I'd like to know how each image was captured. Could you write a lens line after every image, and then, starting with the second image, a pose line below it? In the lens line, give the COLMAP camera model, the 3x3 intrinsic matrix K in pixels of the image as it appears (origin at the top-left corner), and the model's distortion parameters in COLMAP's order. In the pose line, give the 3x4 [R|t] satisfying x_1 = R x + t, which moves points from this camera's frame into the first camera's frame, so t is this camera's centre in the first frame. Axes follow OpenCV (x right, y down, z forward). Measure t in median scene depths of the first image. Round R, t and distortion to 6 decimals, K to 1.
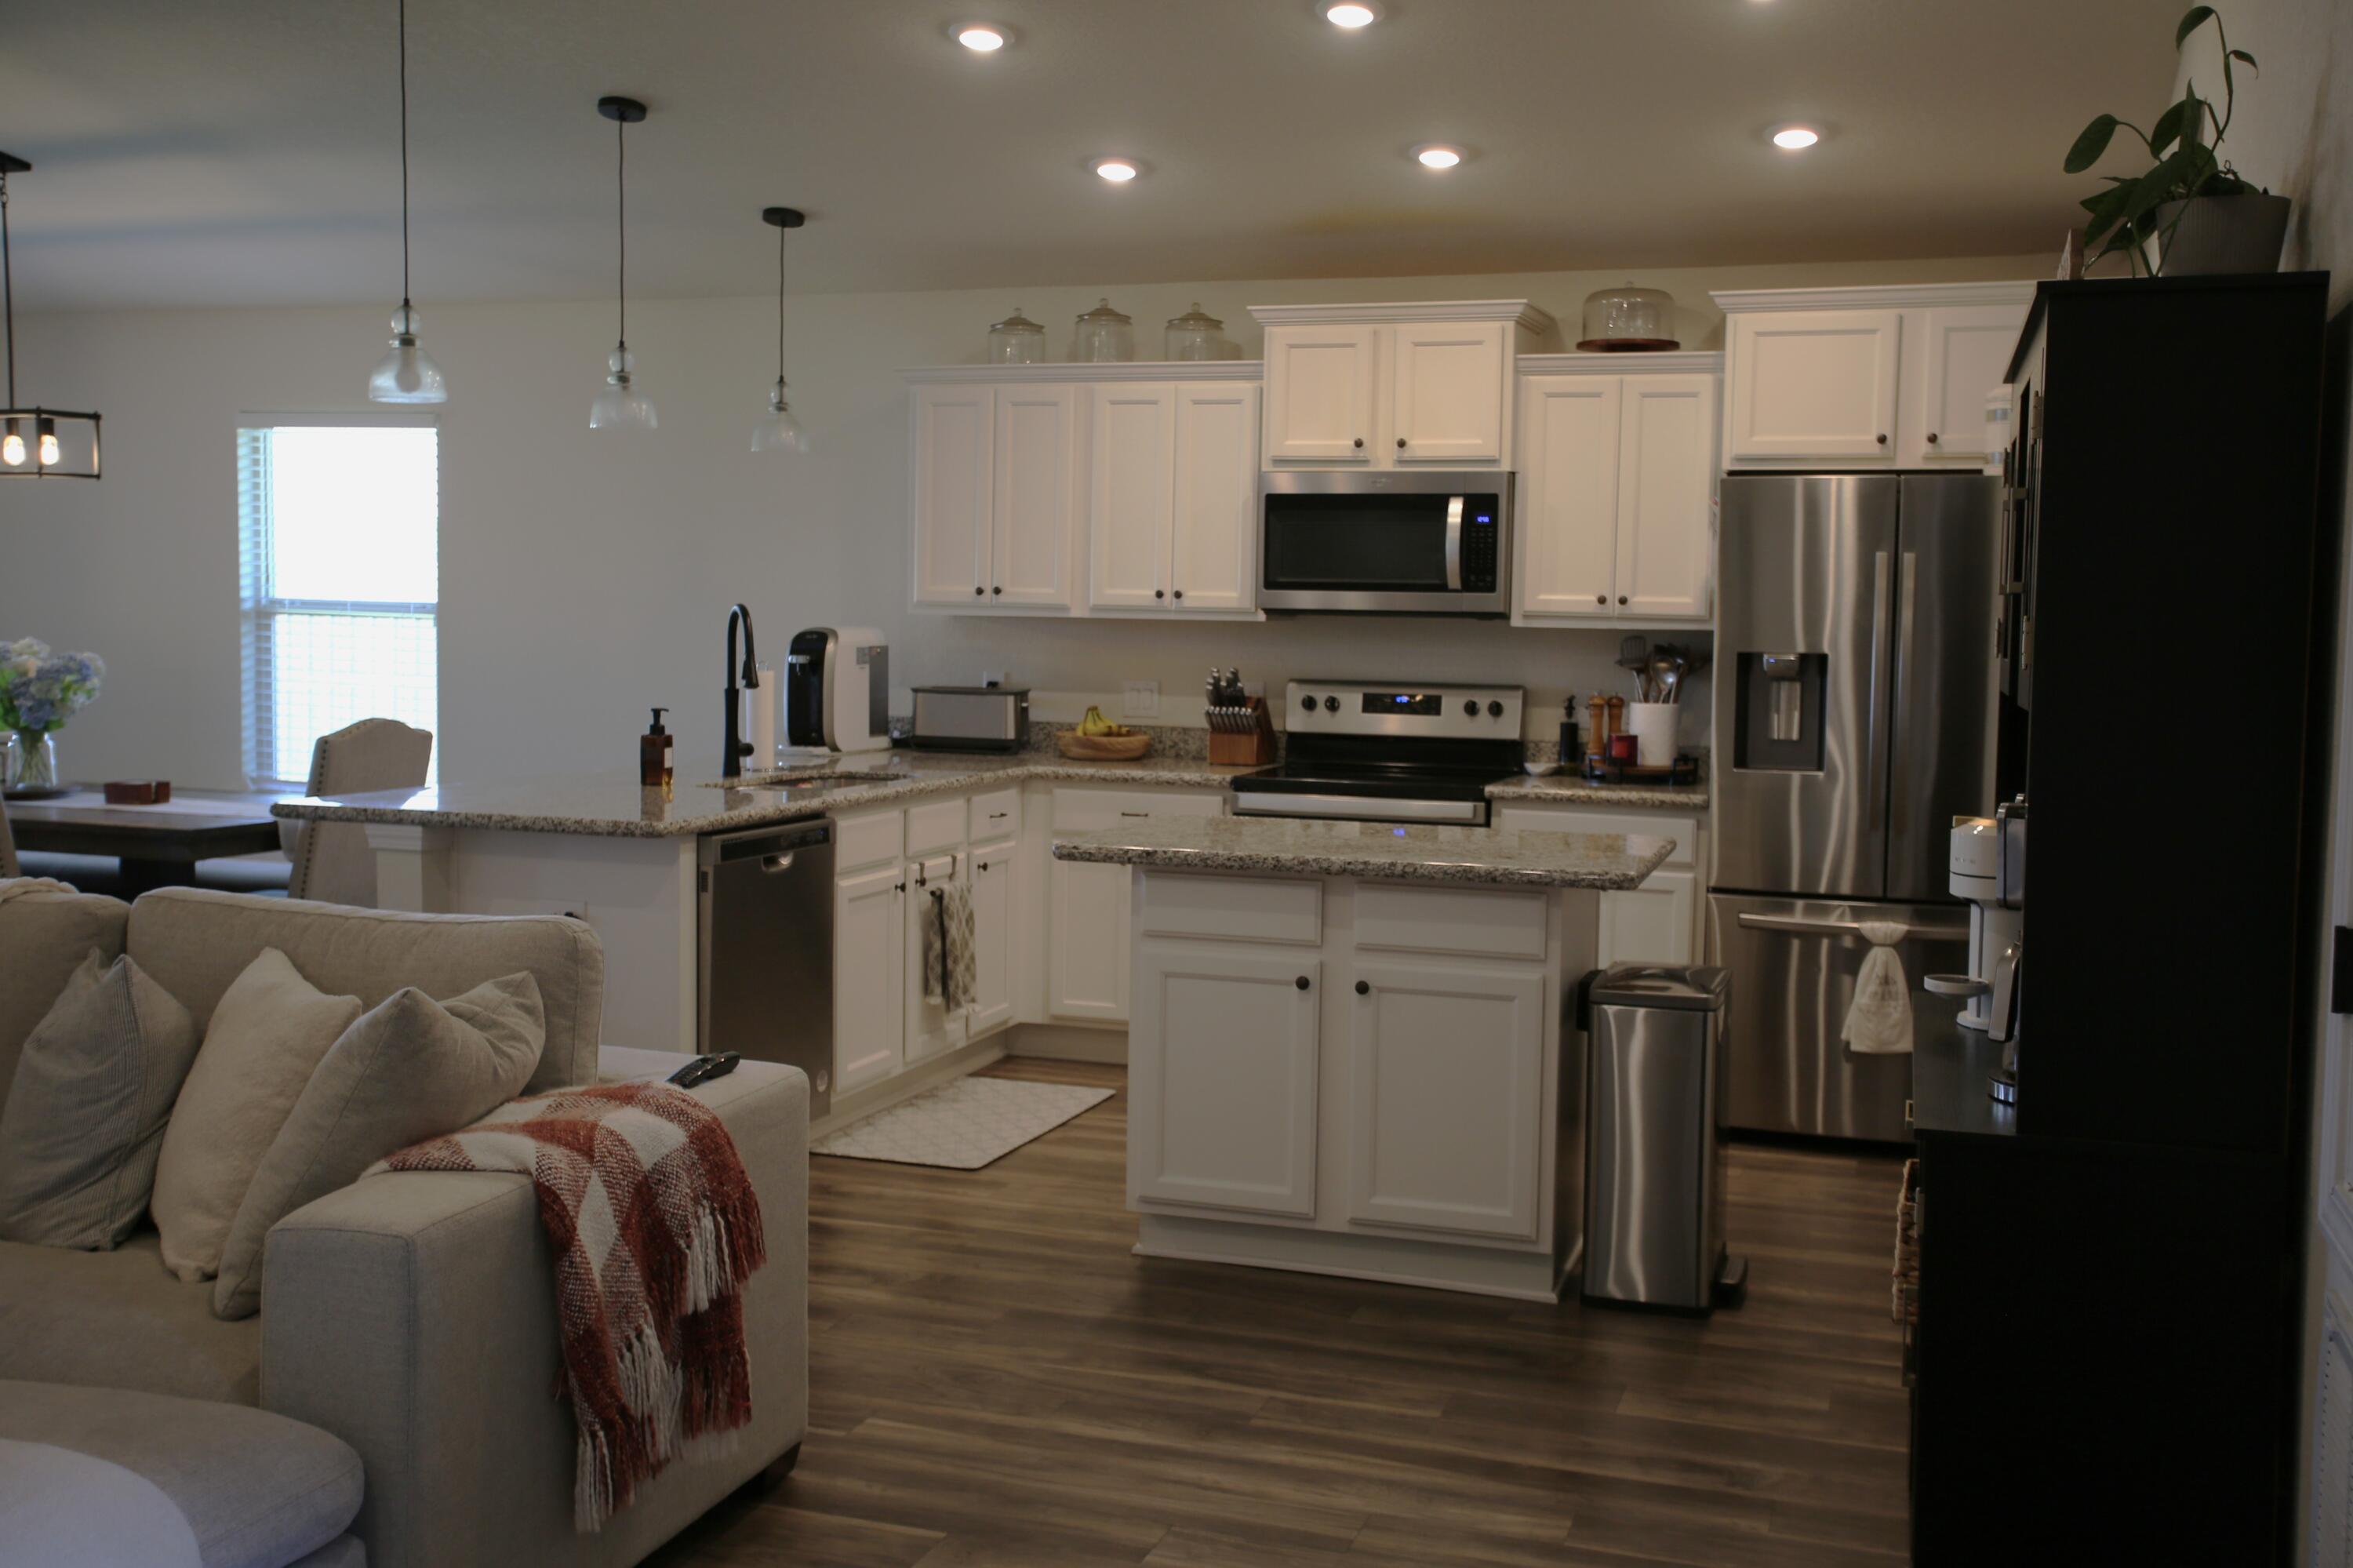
lens RADIAL K [[2255.8, 0, 1171.4], [0, 2255.8, 781.5], [0, 0, 1]] dist [-0.006942, 0.000000]
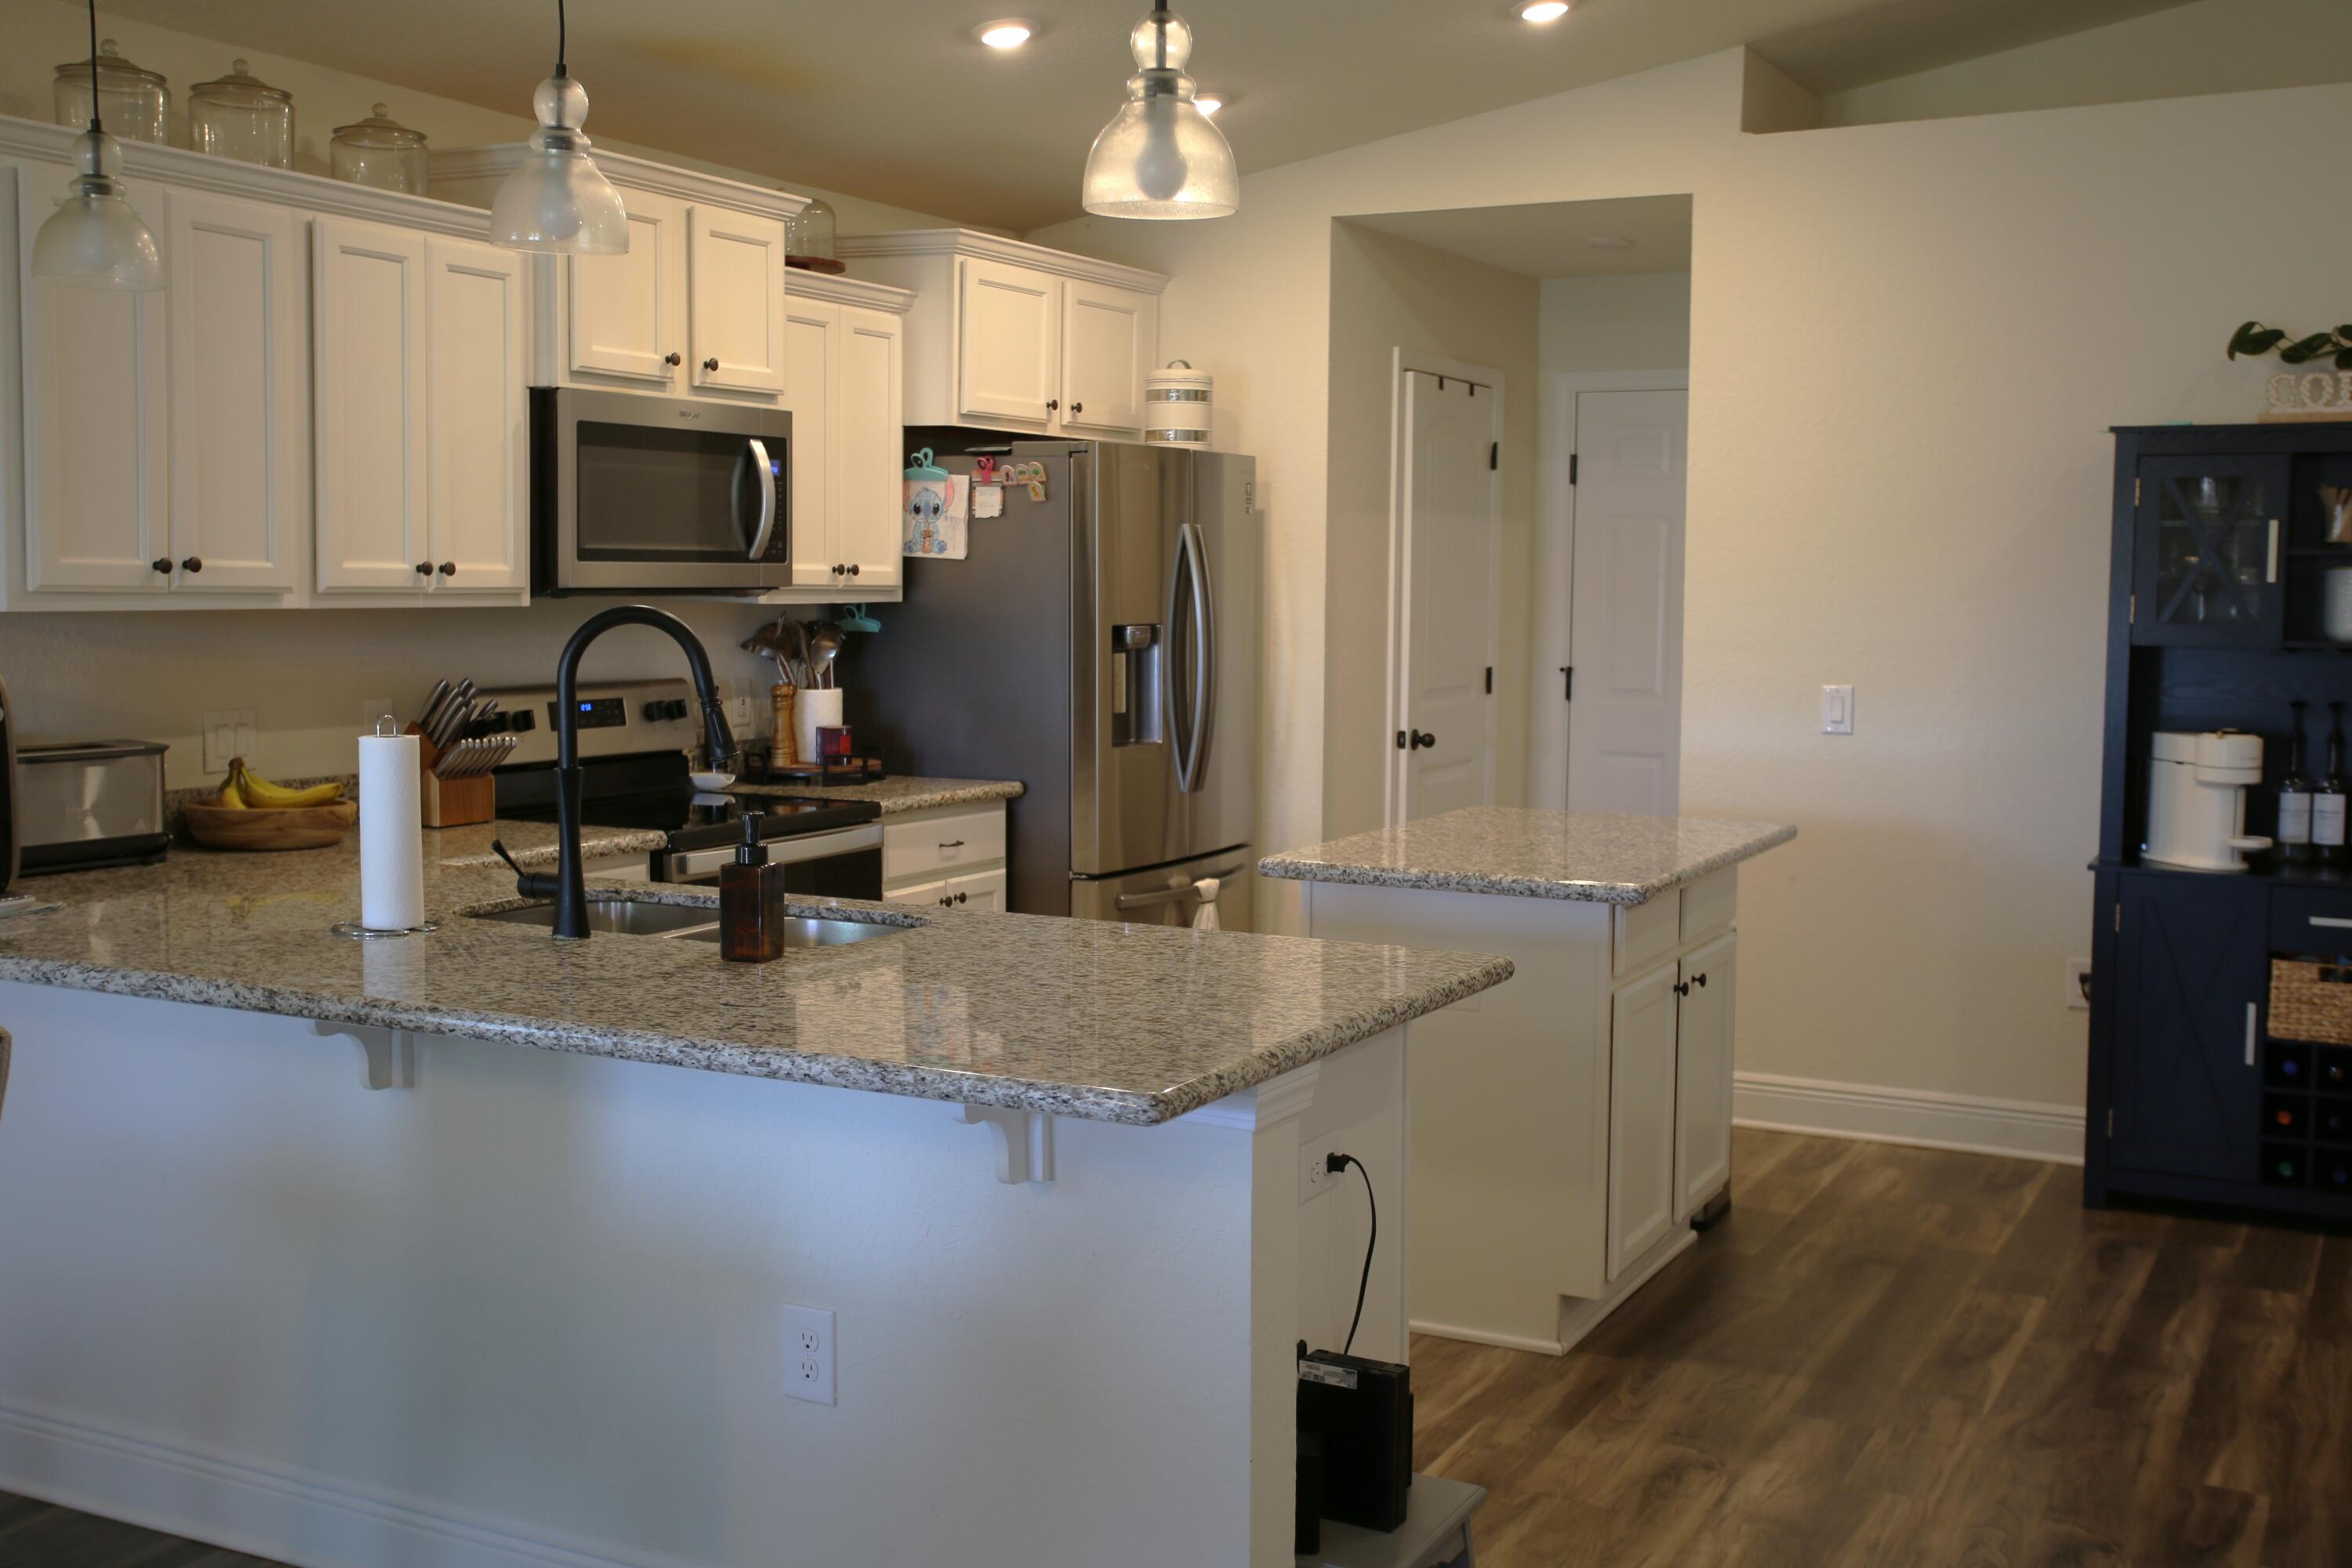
lens RADIAL K [[2410.1, 0, 1170.7], [0, 2410.1, 774.7], [0, 0, 1]] dist [0.044342, 0.000000]
pose [[0.157829, -0.099208, 0.982470, -0.675372], [0.071538, 0.993475, 0.088827, -0.074493], [-0.984872, 0.056264, 0.163896, 0.721101]]
